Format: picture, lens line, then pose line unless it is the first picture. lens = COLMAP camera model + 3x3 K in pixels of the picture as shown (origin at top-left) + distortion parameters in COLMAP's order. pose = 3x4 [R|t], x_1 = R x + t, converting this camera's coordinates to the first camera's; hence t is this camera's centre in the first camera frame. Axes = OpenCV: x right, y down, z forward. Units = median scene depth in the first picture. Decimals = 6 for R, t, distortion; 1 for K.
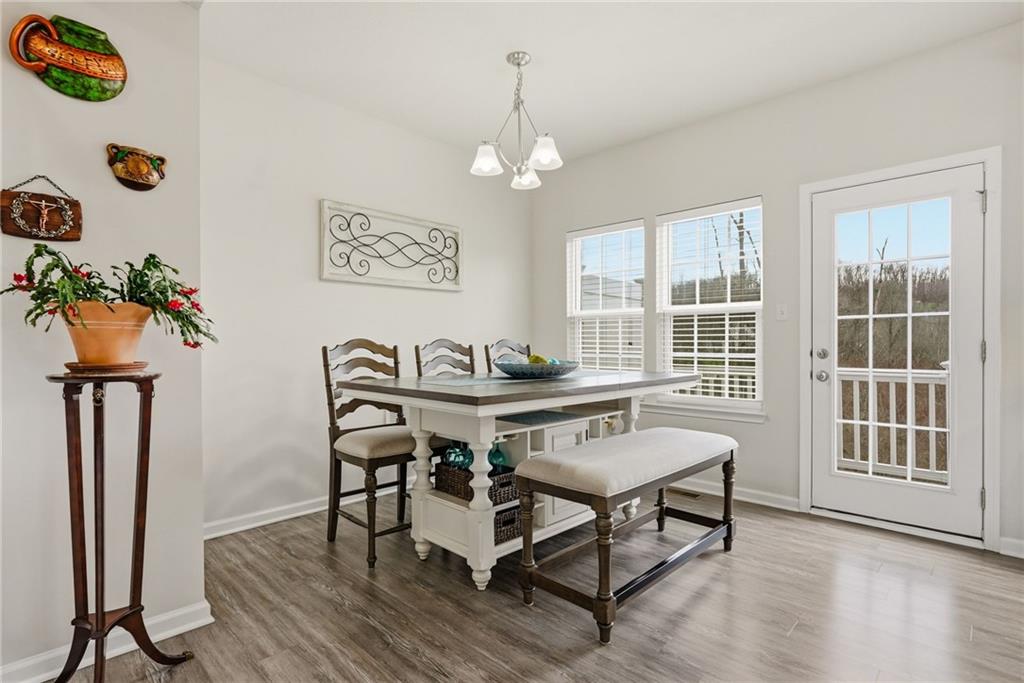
lens RADIAL K [[502.4, 0, 511.1], [0, 502.4, 348.9], [0, 0, 1]] dist [-0.013628, 0.002759]
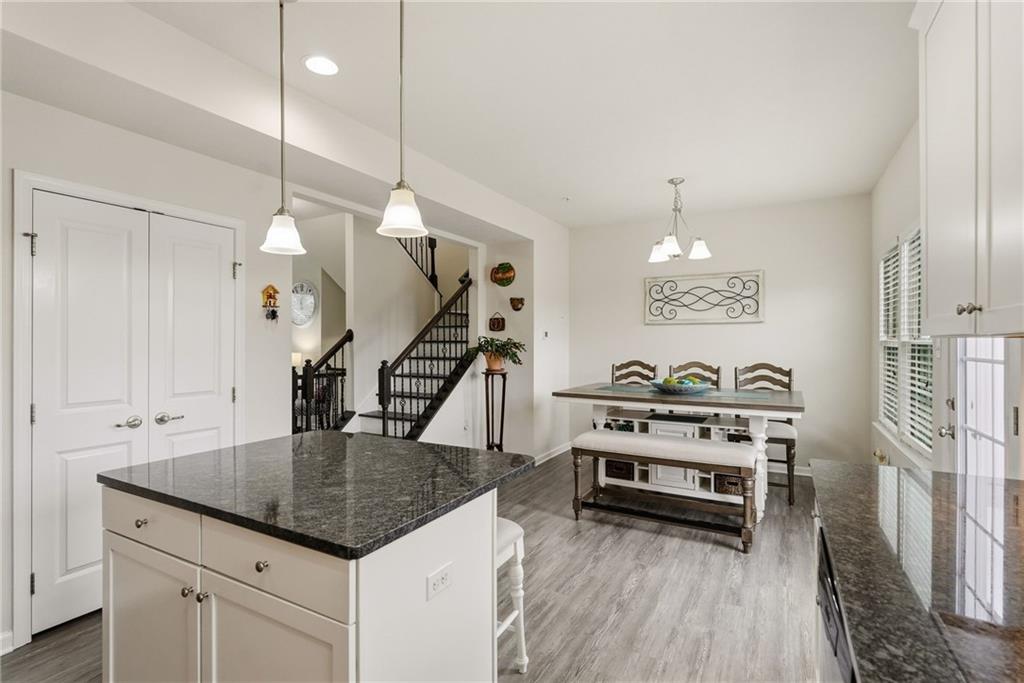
lens RADIAL K [[480.2, 0, 513.3], [0, 480.2, 340.1], [0, 0, 1]] dist [0.002434, 0.000067]
pose [[0.257806, -0.000488, -0.966196, 1.349968], [-0.010789, 0.999936, -0.003384, -0.090882], [0.966136, 0.011297, 0.257785, 0.161935]]
